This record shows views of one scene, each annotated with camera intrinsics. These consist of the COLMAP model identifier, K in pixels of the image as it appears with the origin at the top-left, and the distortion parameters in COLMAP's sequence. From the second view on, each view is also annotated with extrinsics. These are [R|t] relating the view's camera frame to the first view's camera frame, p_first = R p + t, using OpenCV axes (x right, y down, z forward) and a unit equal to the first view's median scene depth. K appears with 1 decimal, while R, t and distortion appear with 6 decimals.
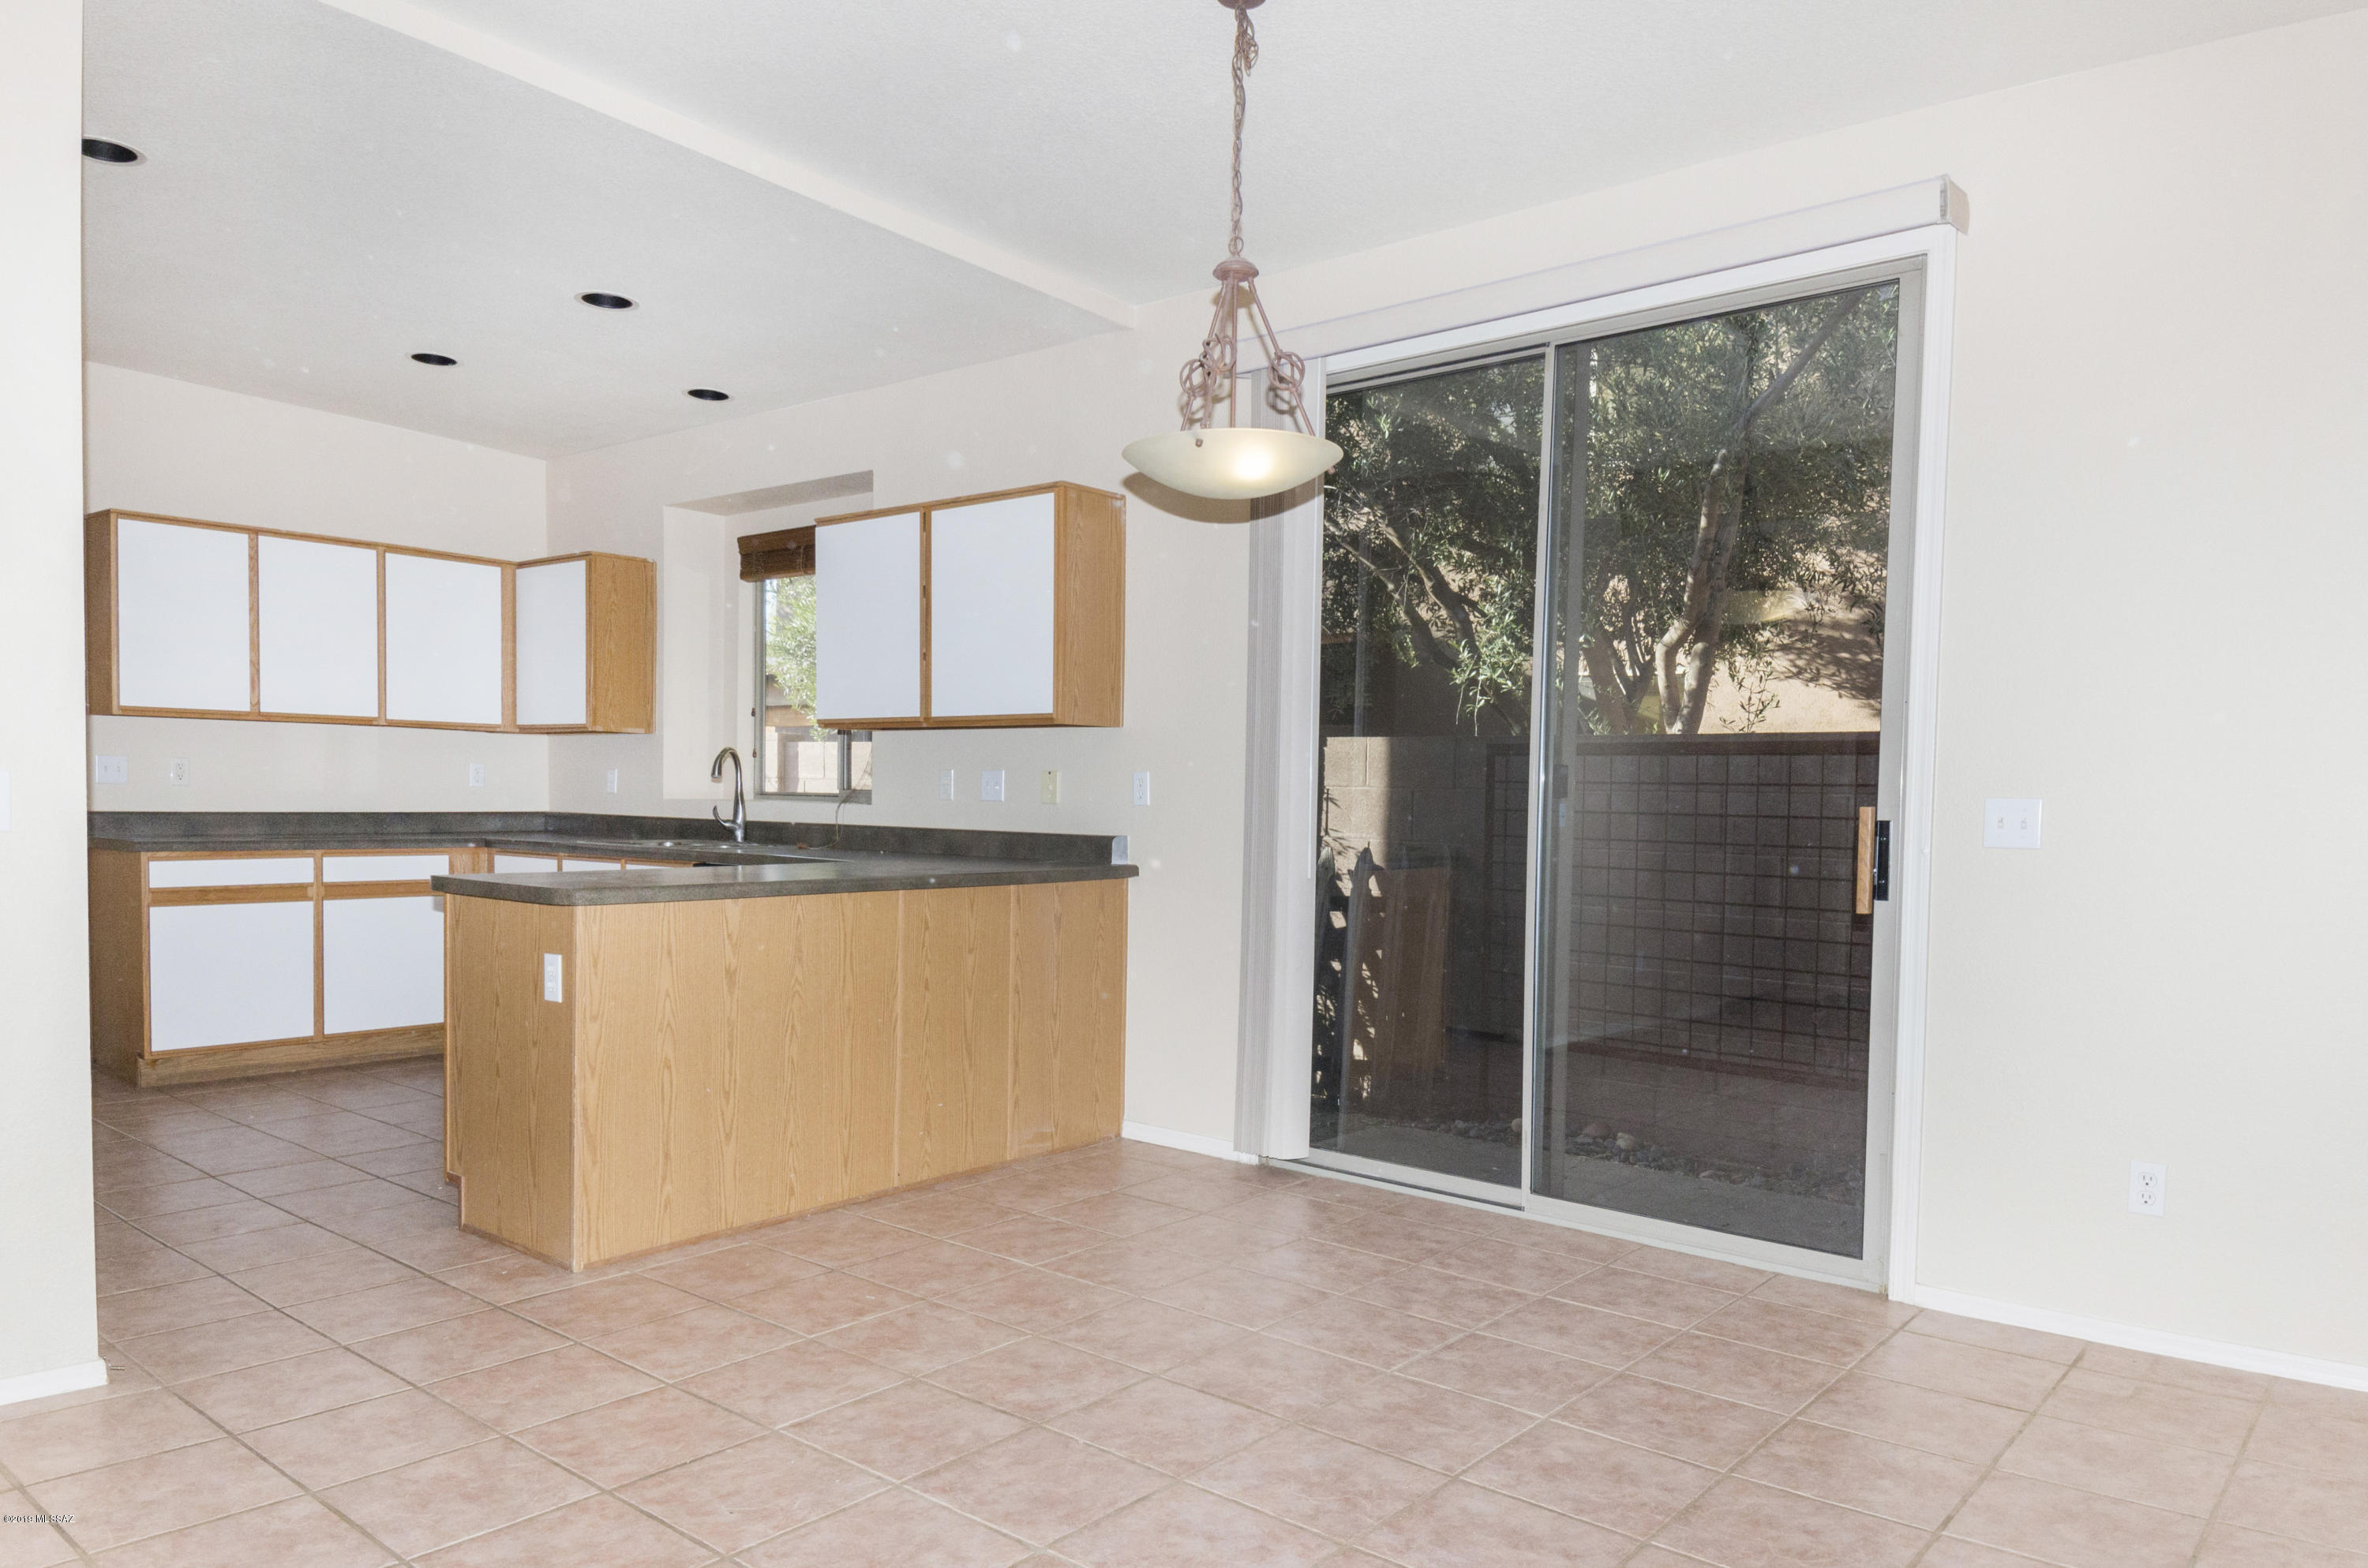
lens RADIAL K [[1584.3, 0, 1133.5], [0, 1584.3, 859.3], [0, 0, 1]] dist [0.031664, -0.011314]
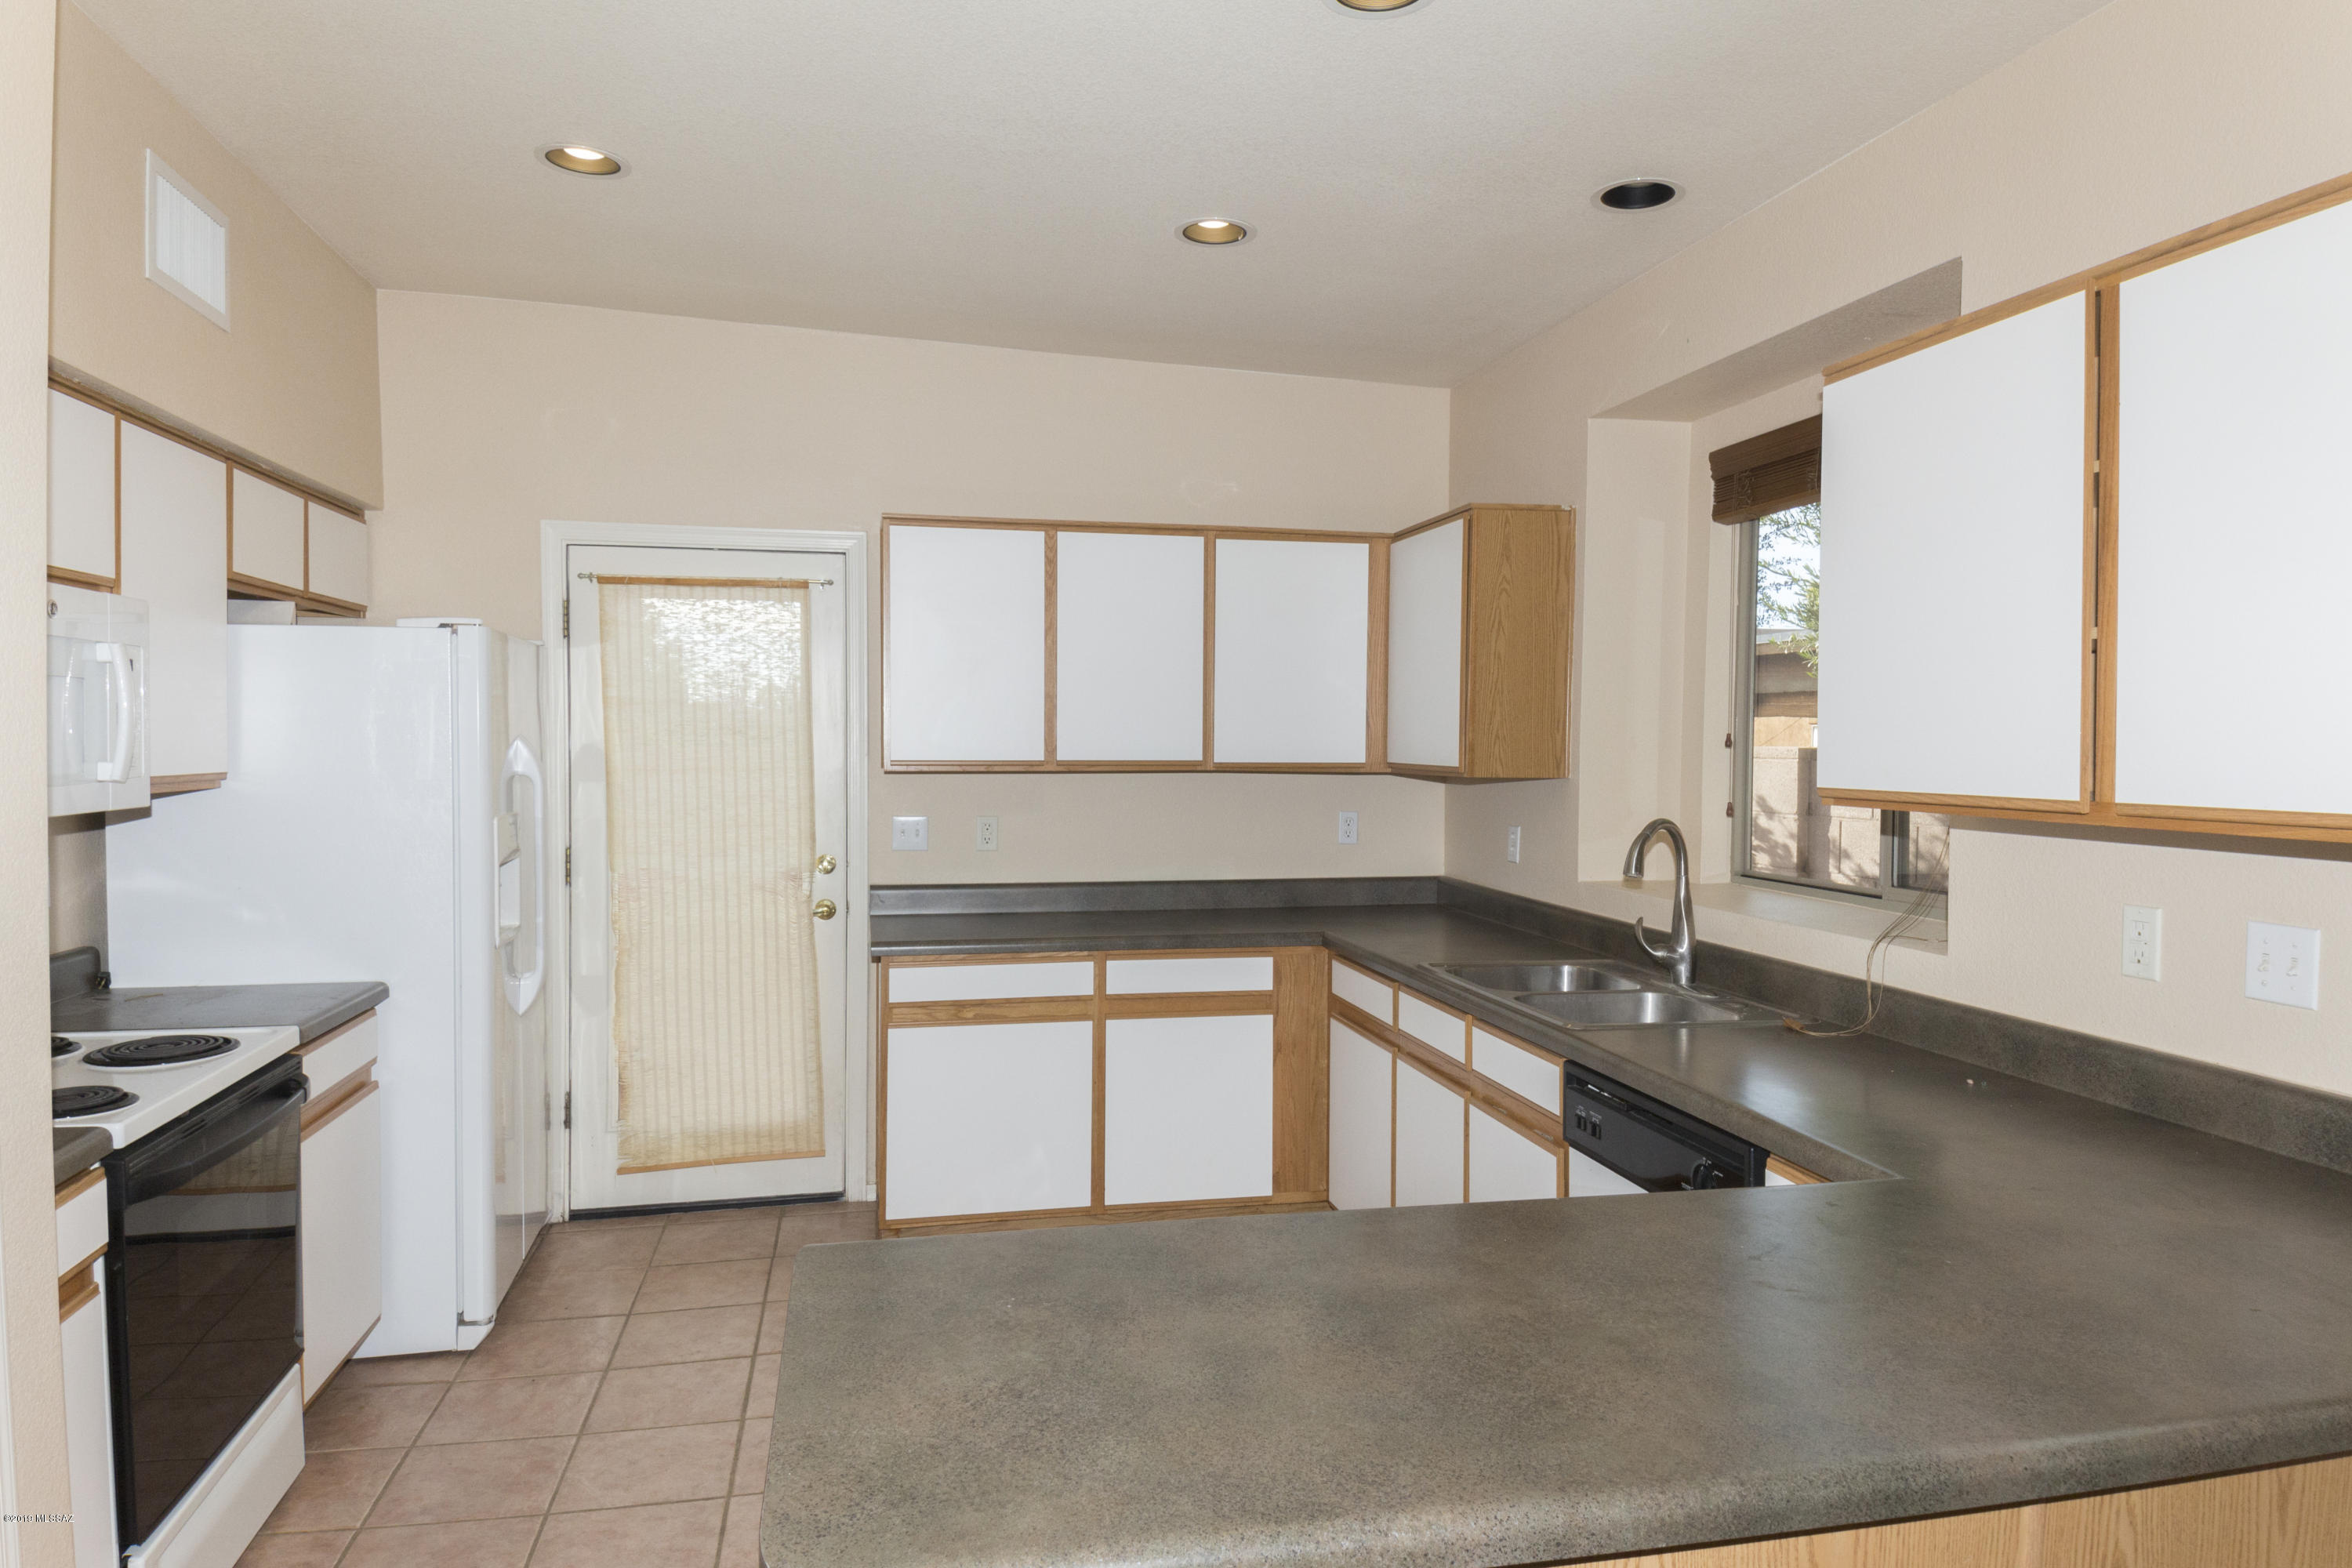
lens RADIAL K [[1473.2, 0, 1164.1], [0, 1473.2, 787.5], [0, 0, 1]] dist [0.073344, -0.093436]
pose [[0.792955, 0.005049, -0.609259, -0.076221], [-0.017131, 0.999755, -0.014011, -0.072154], [0.609039, 0.021548, 0.792847, 0.482559]]
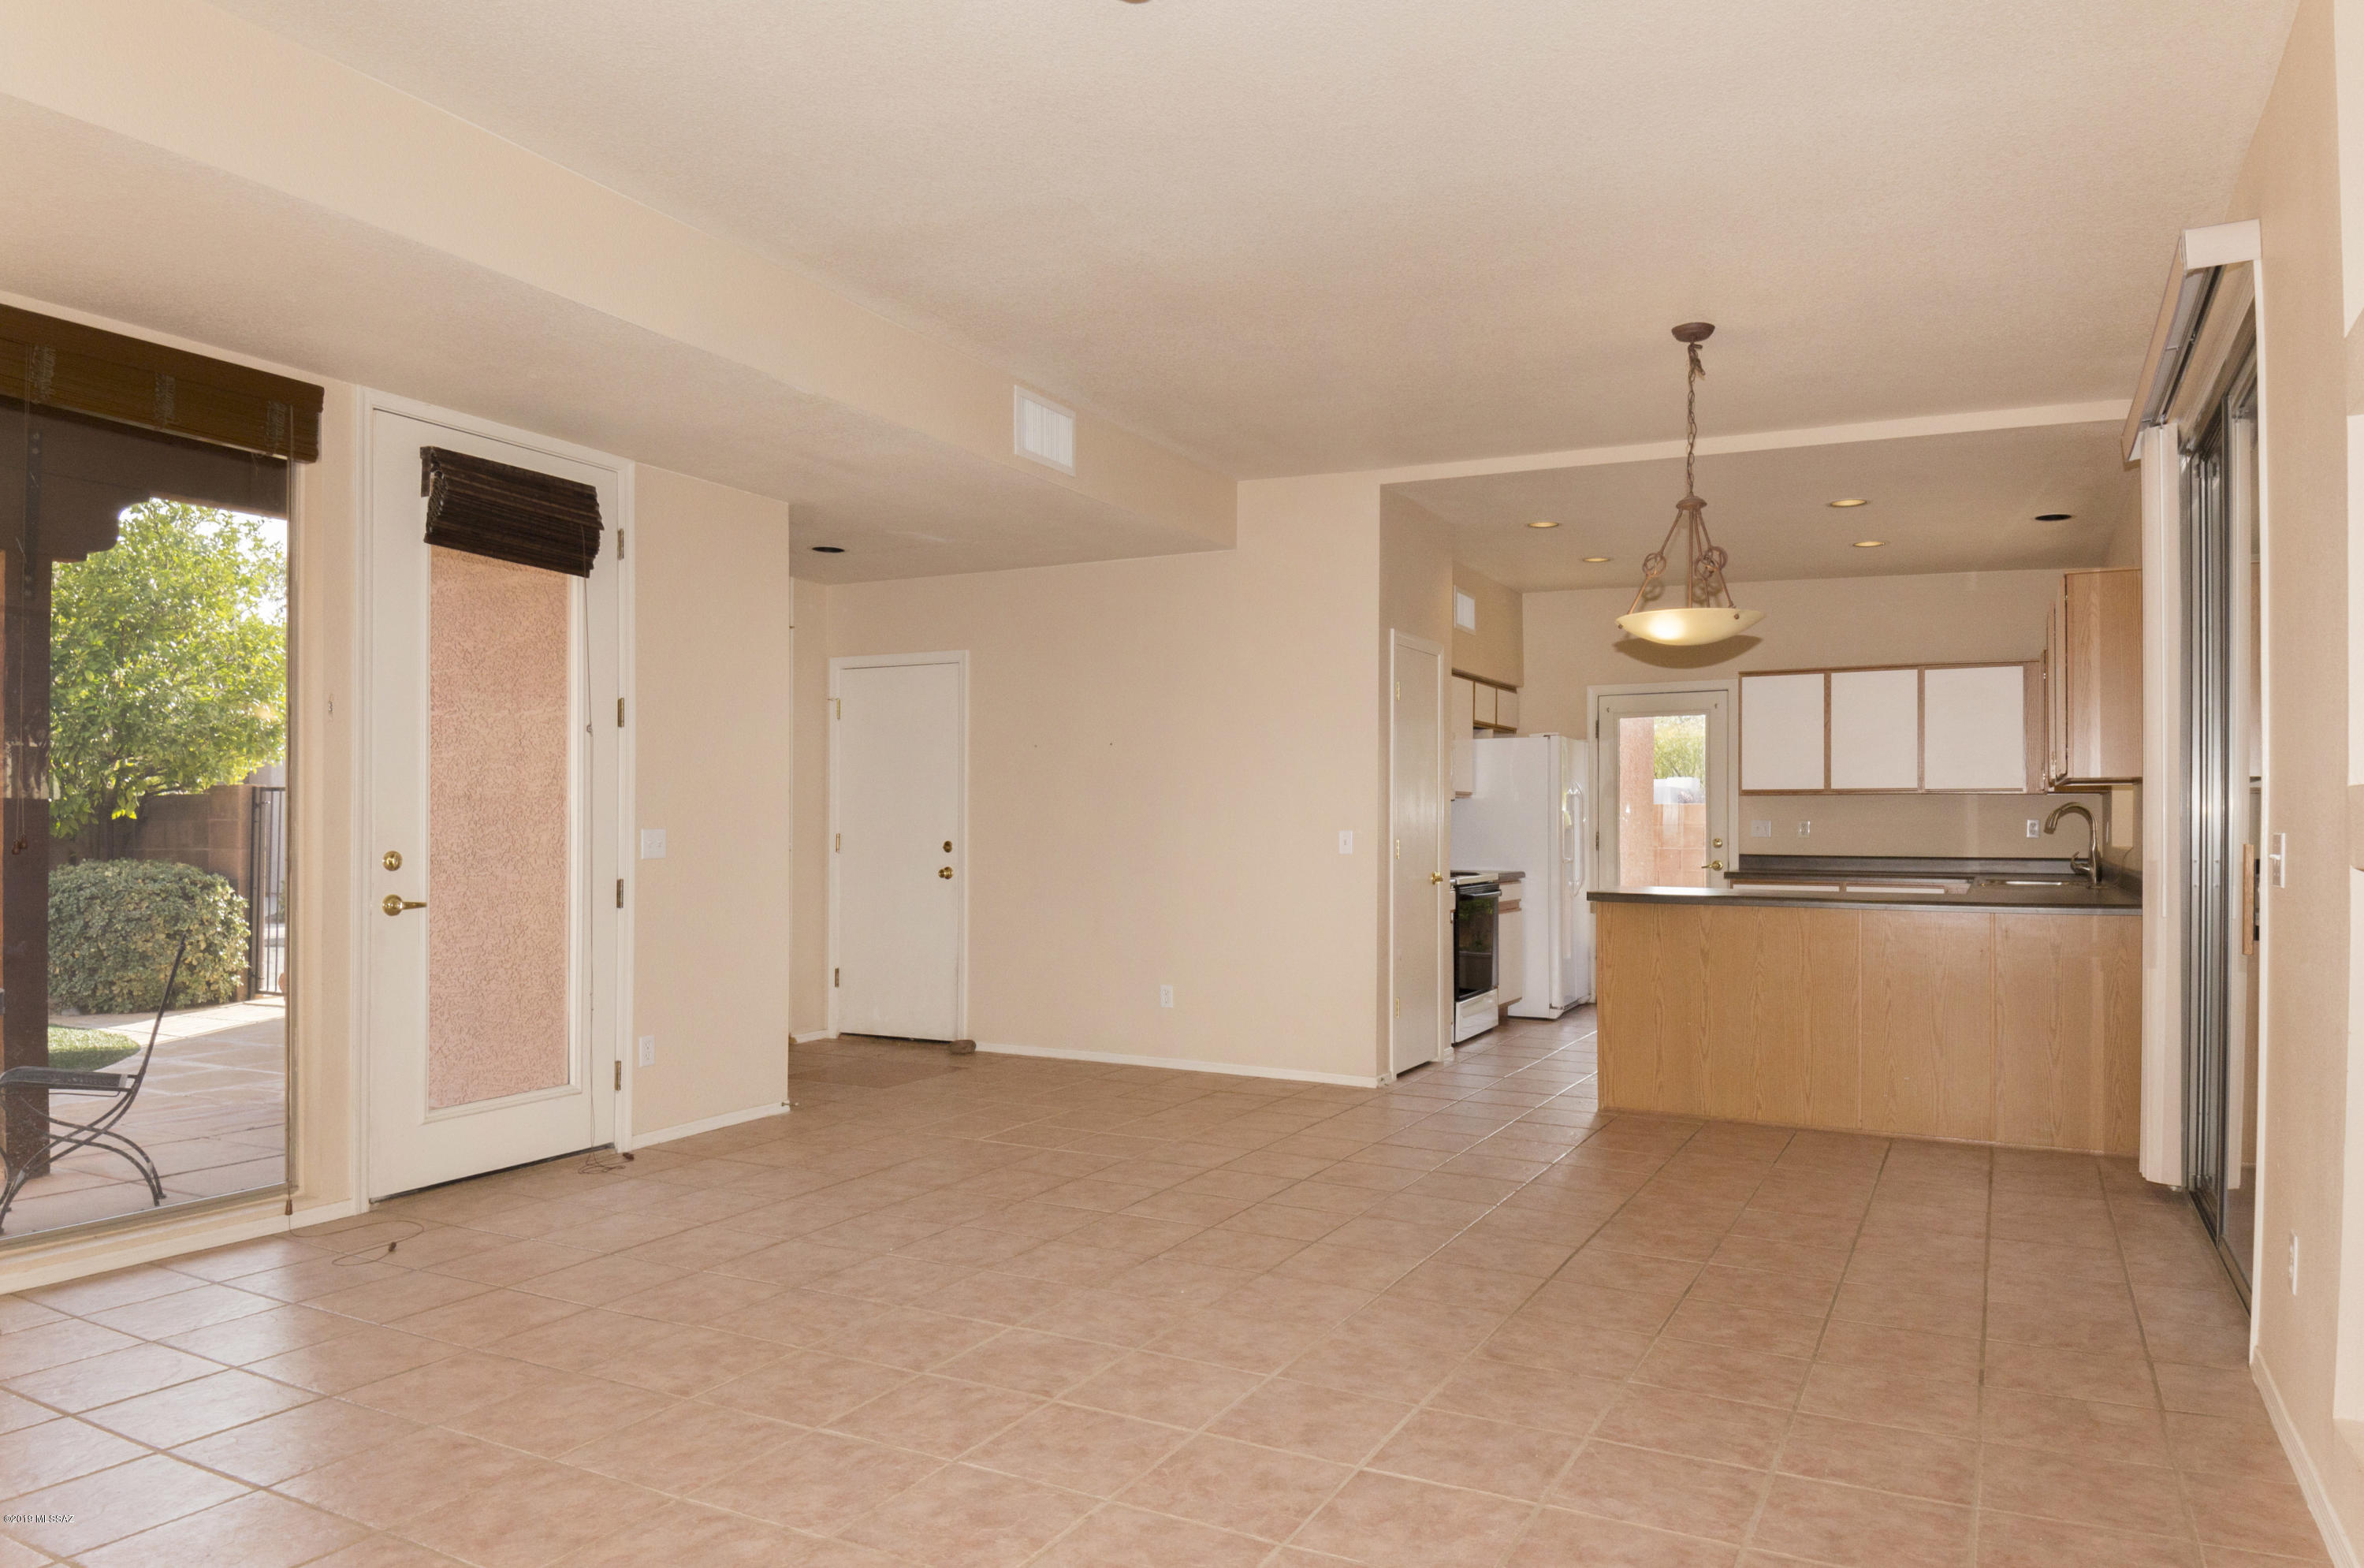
lens RADIAL K [[1480.8, 0, 1200.3], [0, 1480.8, 801.0], [0, 0, 1]] dist [0.073344, -0.093436]
pose [[0.227725, -0.032372, -0.973187, 0.706350], [-0.041100, 0.998237, -0.042822, 0.003546], [0.972858, 0.049750, 0.225993, 0.105005]]
